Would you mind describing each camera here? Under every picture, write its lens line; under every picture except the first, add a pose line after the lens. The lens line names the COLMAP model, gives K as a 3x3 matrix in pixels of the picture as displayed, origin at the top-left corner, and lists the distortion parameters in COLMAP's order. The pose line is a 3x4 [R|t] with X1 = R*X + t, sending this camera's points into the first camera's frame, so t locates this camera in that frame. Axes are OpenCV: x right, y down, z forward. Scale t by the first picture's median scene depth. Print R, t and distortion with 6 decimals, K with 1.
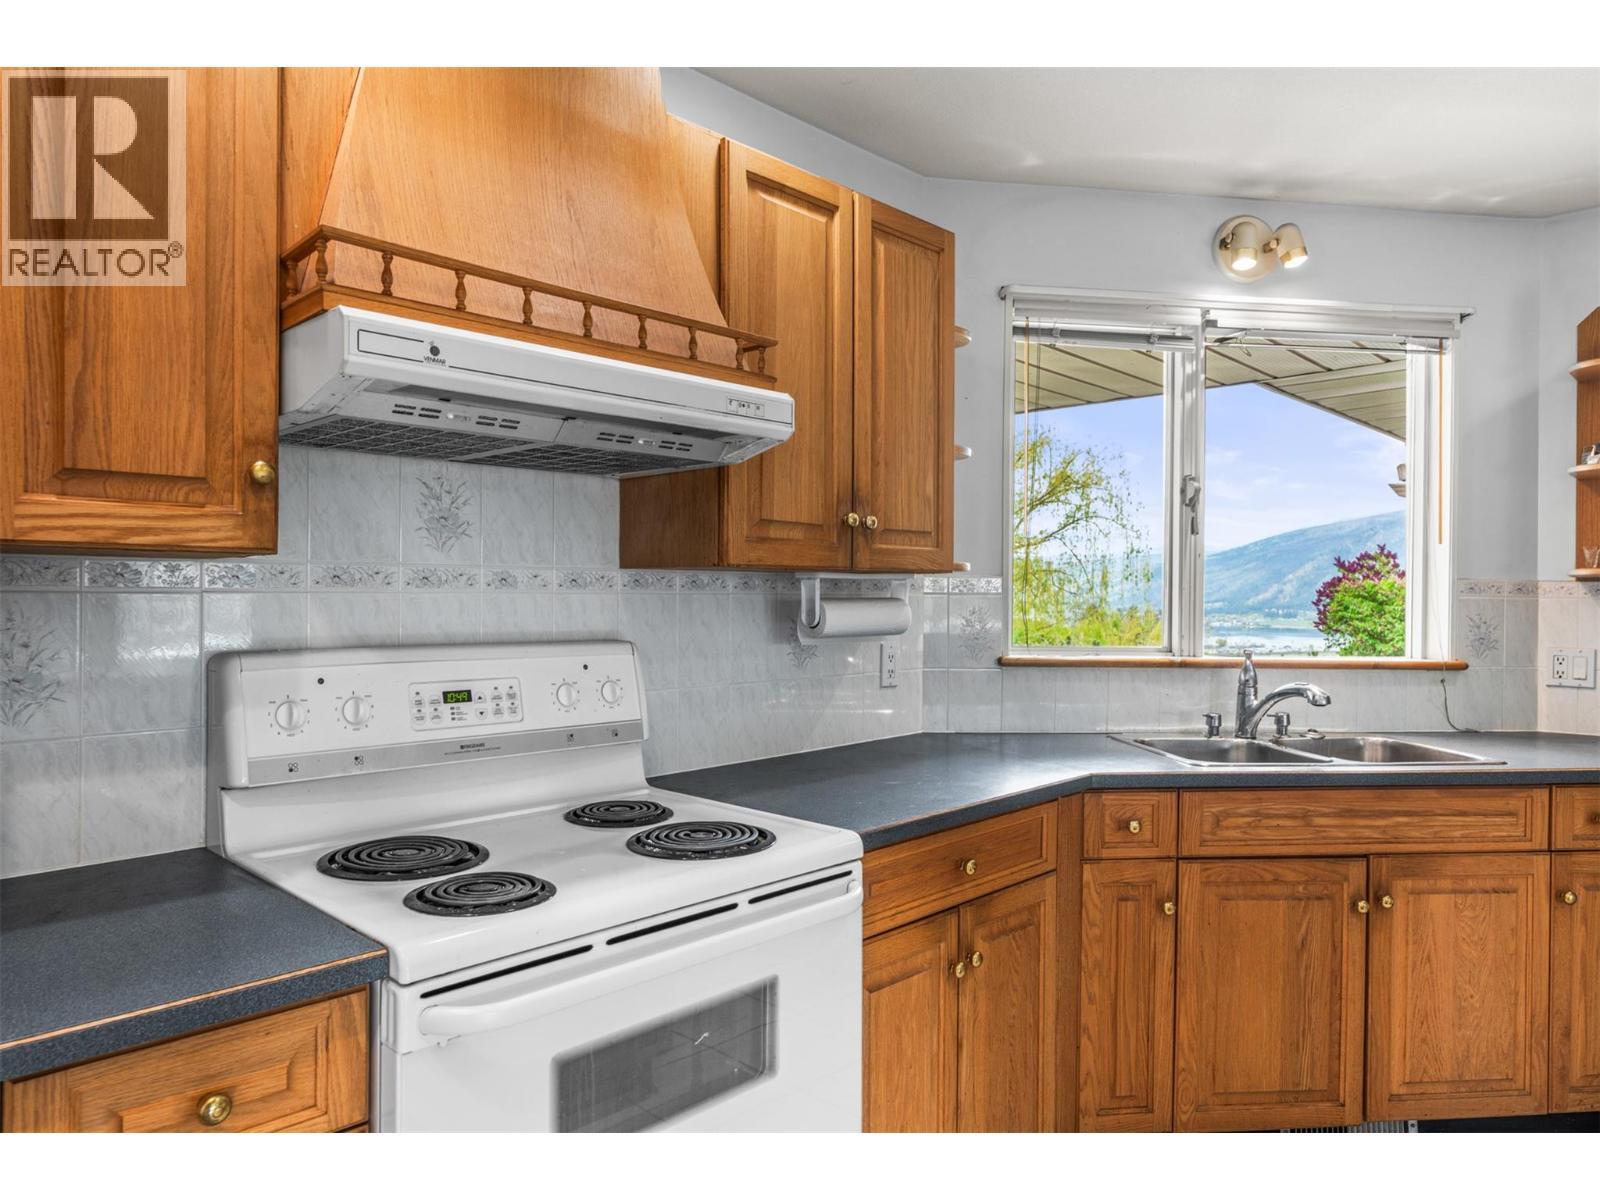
lens RADIAL K [[1067.6, 0, 799.9], [0, 1067.6, 599.0], [0, 0, 1]] dist [0.011723, 0.002281]
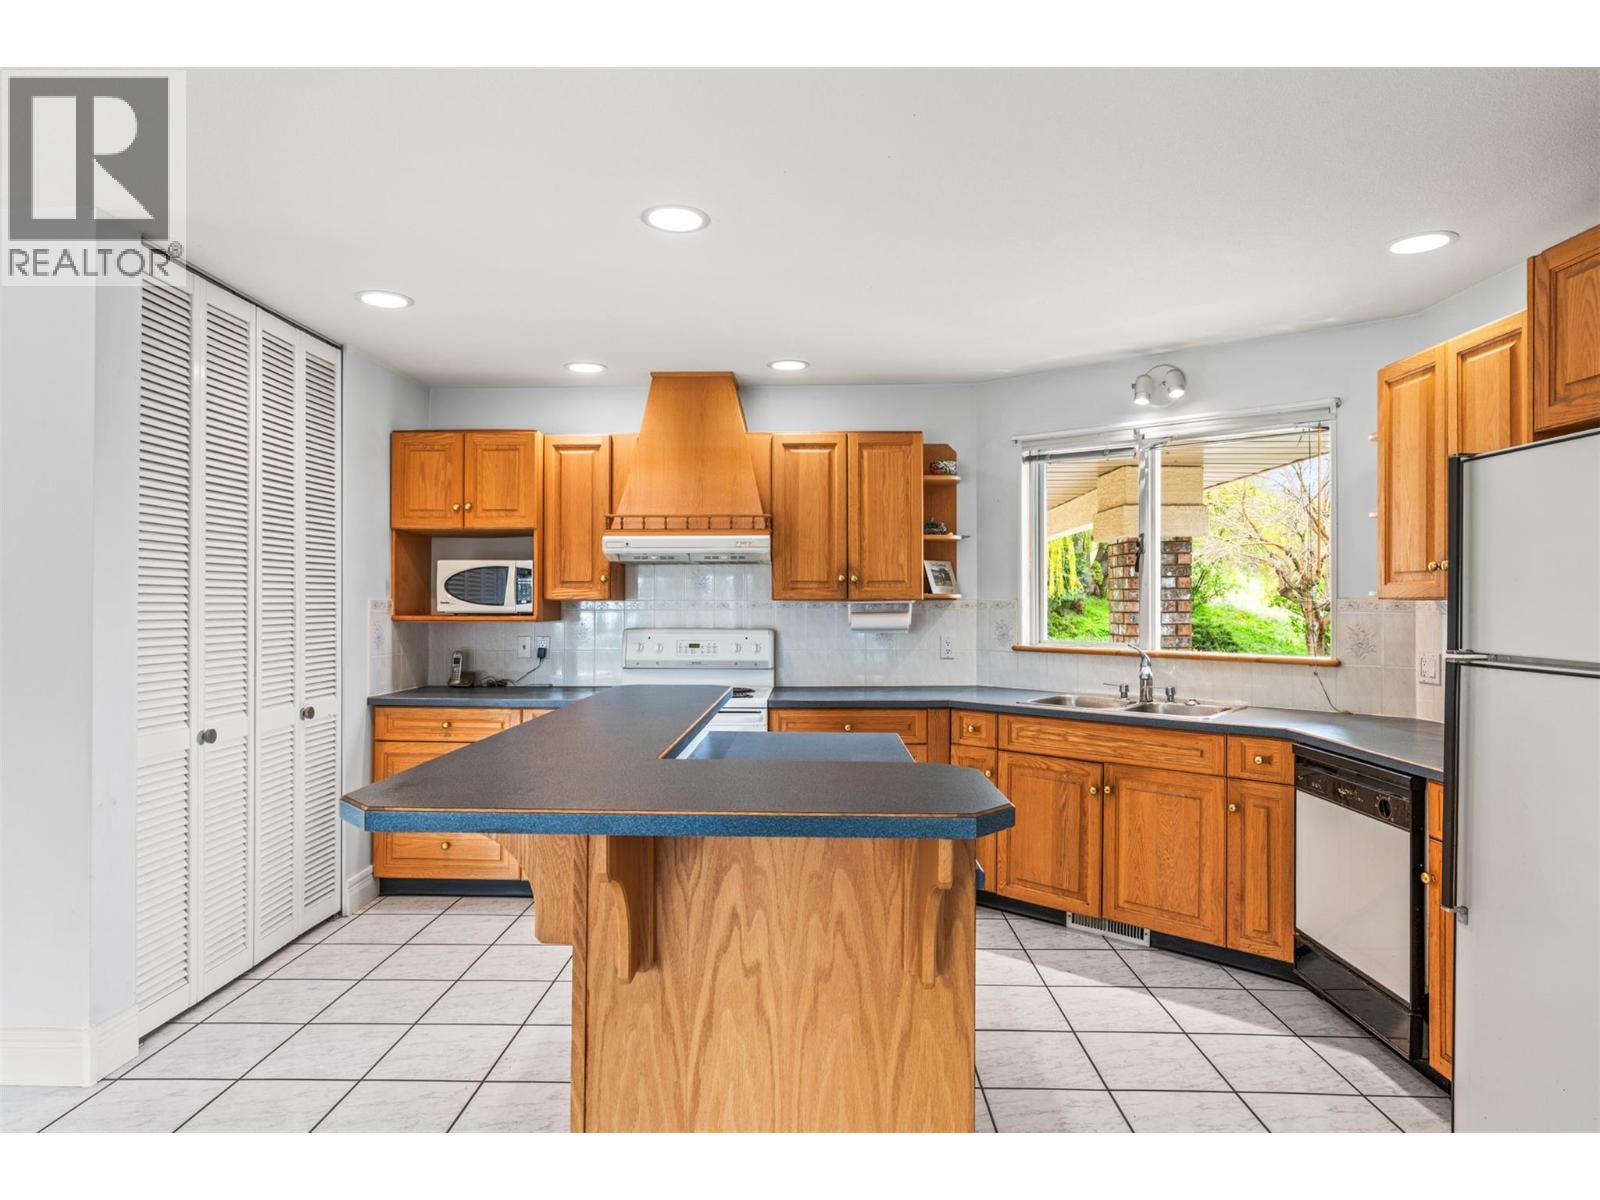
lens RADIAL K [[1067.6, 0, 806.8], [0, 1067.6, 600.5], [0, 0, 1]] dist [0.011723, 0.002281]
pose [[0.639766, -0.006900, -0.768539, 1.545232], [-0.000467, 0.999956, -0.009366, -0.004098], [0.768570, 0.006351, 0.639735, -0.460456]]
